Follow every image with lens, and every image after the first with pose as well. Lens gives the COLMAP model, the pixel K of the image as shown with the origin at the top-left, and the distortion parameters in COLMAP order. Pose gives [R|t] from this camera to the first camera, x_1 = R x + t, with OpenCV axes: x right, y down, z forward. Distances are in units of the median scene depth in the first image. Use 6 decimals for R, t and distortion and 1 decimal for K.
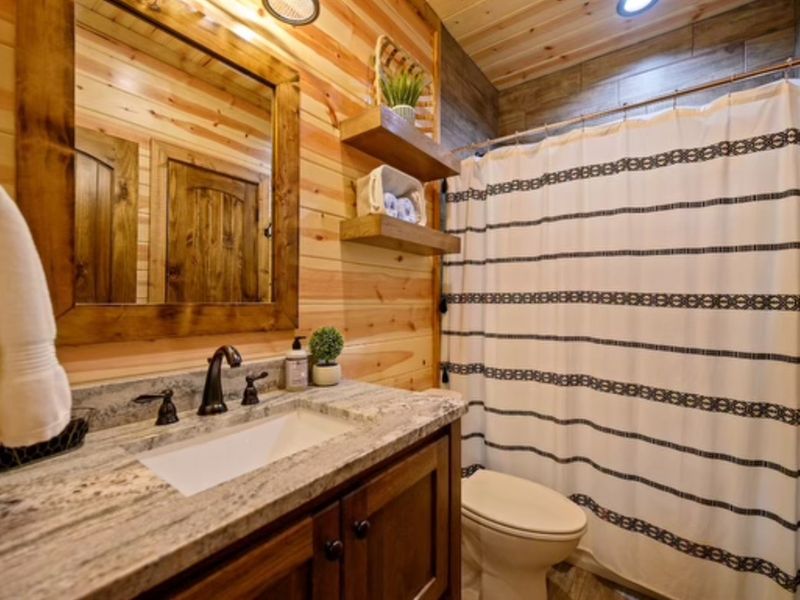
lens RADIAL K [[329.5, 0, 423.8], [0, 329.5, 300.1], [0, 0, 1]] dist [-0.000074, -0.000049]
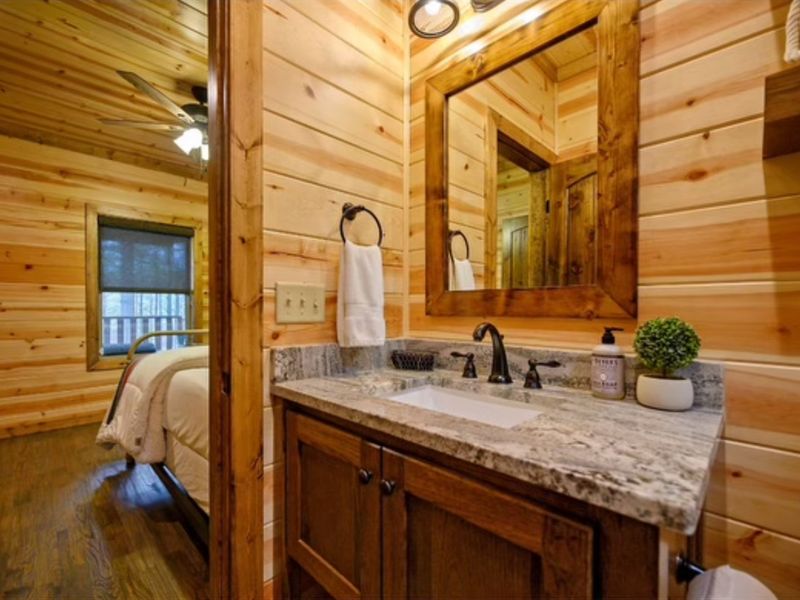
lens RADIAL K [[363.2, 0, 395.5], [0, 363.2, 308.2], [0, 0, 1]] dist [0.001100, 0.000116]
pose [[-0.134746, -0.010592, -0.990824, 0.570452], [0.006989, 0.999908, -0.011640, 0.084026], [0.990856, -0.008493, -0.134659, 0.711791]]
